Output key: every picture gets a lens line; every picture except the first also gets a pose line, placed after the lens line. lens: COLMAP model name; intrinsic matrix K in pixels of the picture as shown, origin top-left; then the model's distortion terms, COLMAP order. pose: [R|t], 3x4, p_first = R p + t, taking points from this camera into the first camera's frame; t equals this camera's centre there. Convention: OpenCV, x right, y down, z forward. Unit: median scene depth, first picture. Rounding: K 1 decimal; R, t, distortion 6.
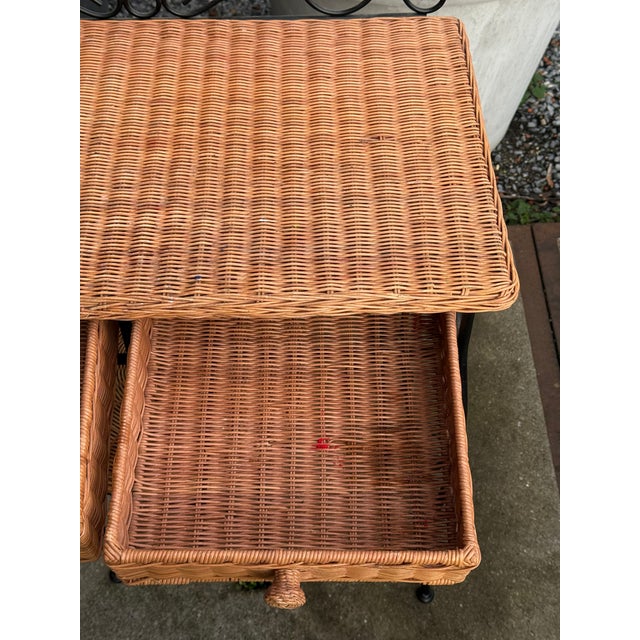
lens RADIAL K [[857.1, 0, 320.0], [0, 857.1, 320.0], [0, 0, 1]] dist [0.143409, -0.090025]
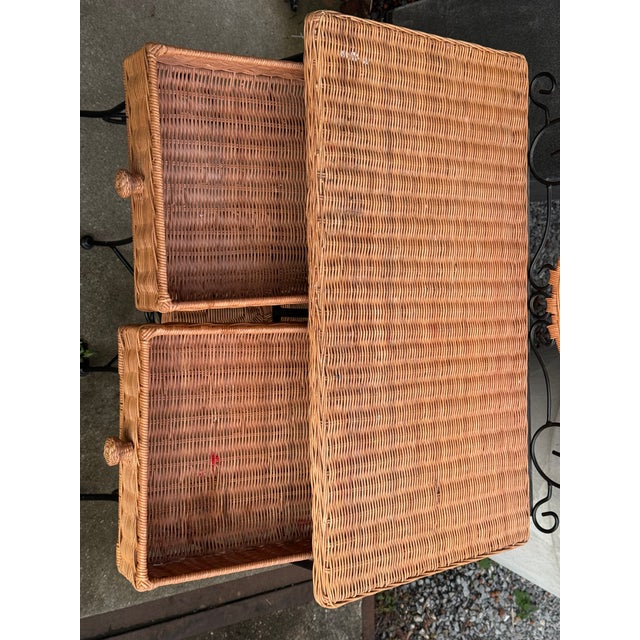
lens RADIAL K [[857.1, 0, 320.0], [0, 857.1, 320.0], [0, 0, 1]] dist [0.143409, -0.090025]
pose [[-0.003202, 0.999681, 0.025046, -0.246332], [-0.998725, -0.001935, -0.050445, 0.046483], [-0.050380, -0.025176, 0.998413, -0.354771]]
